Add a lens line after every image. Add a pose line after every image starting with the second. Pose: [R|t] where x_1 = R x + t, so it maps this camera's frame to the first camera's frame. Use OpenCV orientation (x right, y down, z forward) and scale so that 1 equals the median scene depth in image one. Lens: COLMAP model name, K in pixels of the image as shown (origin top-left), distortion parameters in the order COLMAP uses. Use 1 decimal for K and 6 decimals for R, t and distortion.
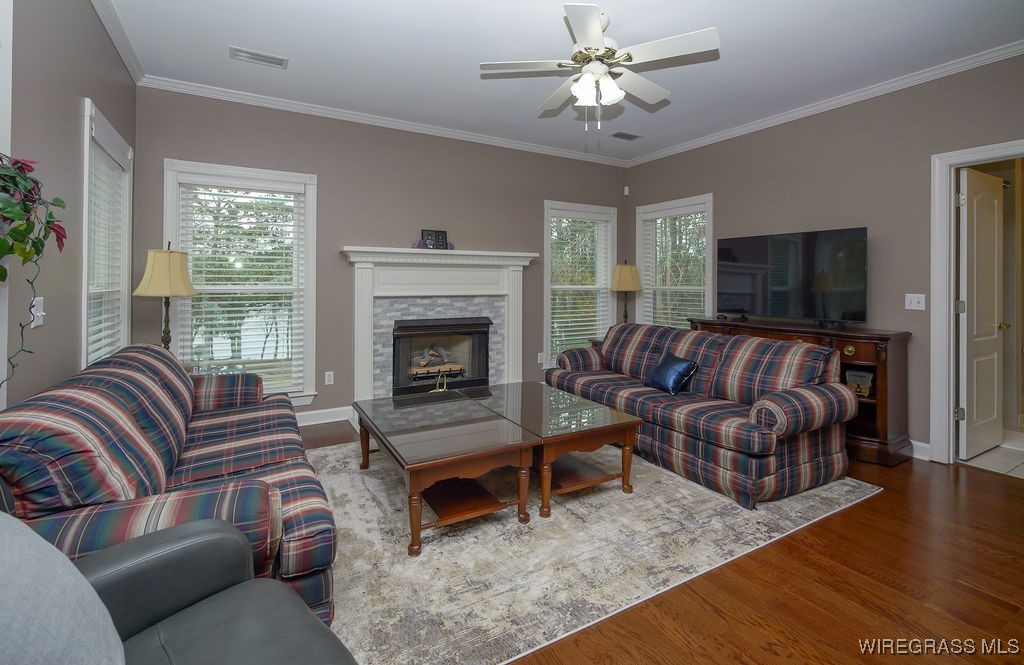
lens RADIAL K [[468.8, 0, 512.0], [0, 468.8, 278.8], [0, 0, 1]] dist [-0.000779, -0.000177]
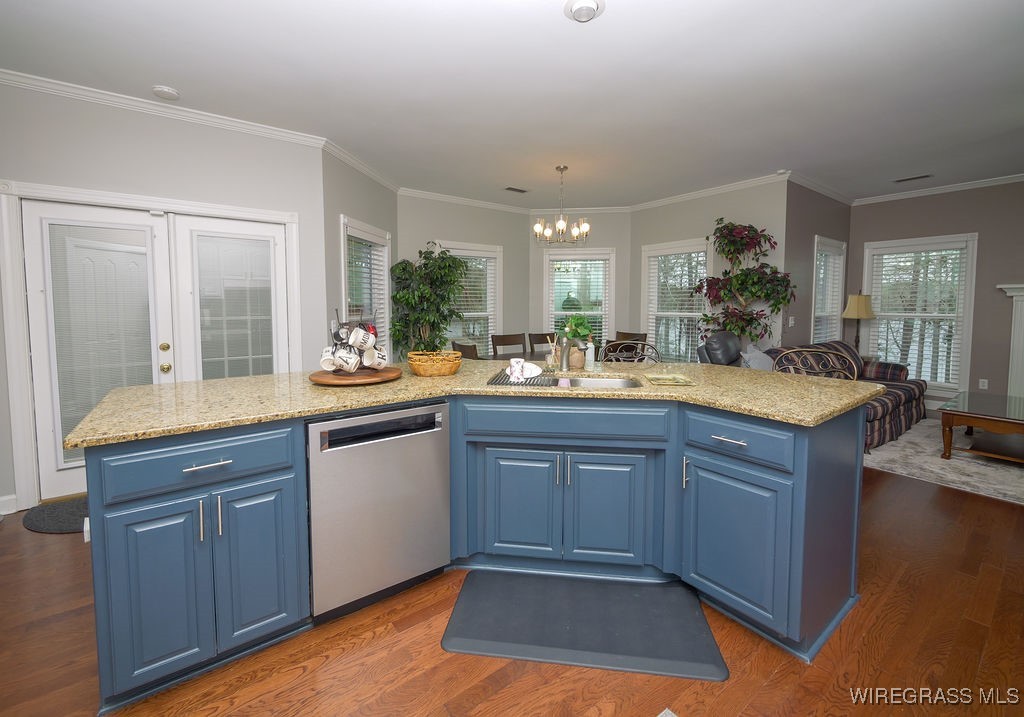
lens RADIAL K [[424.6, 0, 509.4], [0, 424.6, 328.6], [0, 0, 1]] dist [-0.008257, 0.000363]
pose [[0.114270, 0.050620, -0.992159, 0.597035], [0.004274, 0.998667, 0.051444, -0.012317], [0.993441, -0.010119, 0.113902, -0.446823]]
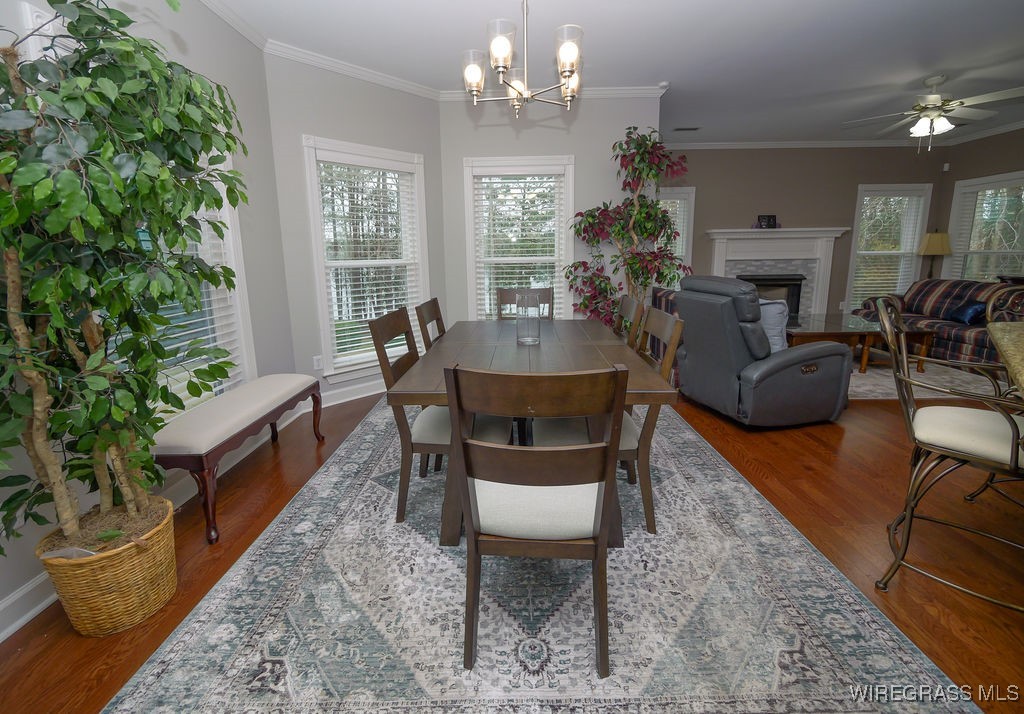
lens RADIAL K [[424.6, 0, 509.4], [0, 424.6, 327.1], [0, 0, 1]] dist [-0.008257, 0.000363]
pose [[0.860052, 0.068767, -0.505550, -0.173488], [0.023088, 0.984615, 0.173209, -0.005067], [0.509683, -0.160641, 0.845232, -0.649183]]
